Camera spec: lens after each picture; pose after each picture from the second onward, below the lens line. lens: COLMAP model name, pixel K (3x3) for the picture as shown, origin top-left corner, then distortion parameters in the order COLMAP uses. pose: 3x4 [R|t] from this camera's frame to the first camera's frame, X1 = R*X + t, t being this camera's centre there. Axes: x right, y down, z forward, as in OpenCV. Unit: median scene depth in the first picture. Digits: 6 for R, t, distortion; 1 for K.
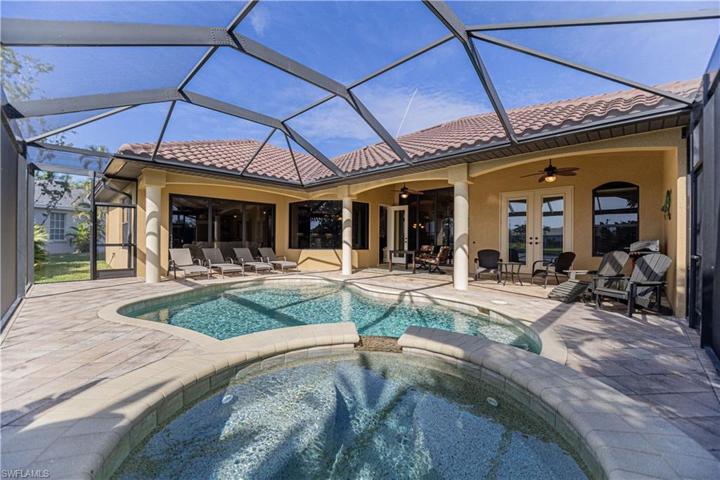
lens RADIAL K [[295.5, 0, 360.0], [0, 295.5, 240.0], [0, 0, 1]] dist [-0.016619, -0.000171]
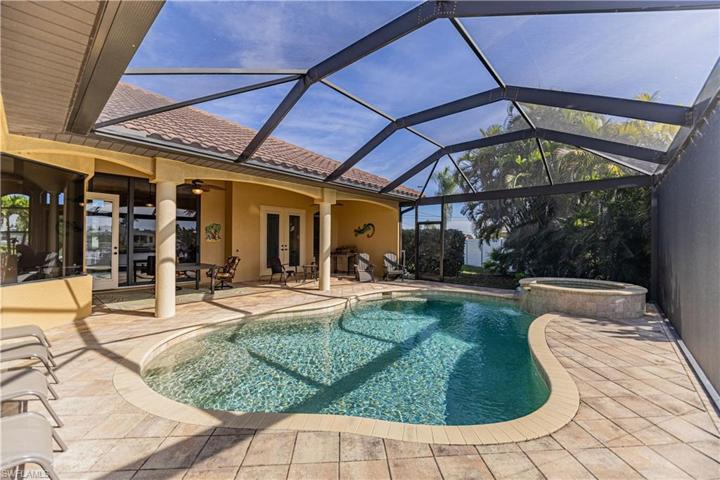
lens RADIAL K [[286.8, 0, 381.9], [0, 286.8, 239.7], [0, 0, 1]] dist [-0.021103, -0.000082]
pose [[-0.093036, -0.000868, 0.995662, -0.673739], [0.000559, 0.999999, 0.000924, -0.032769], [-0.995663, 0.000643, -0.093036, 0.690808]]
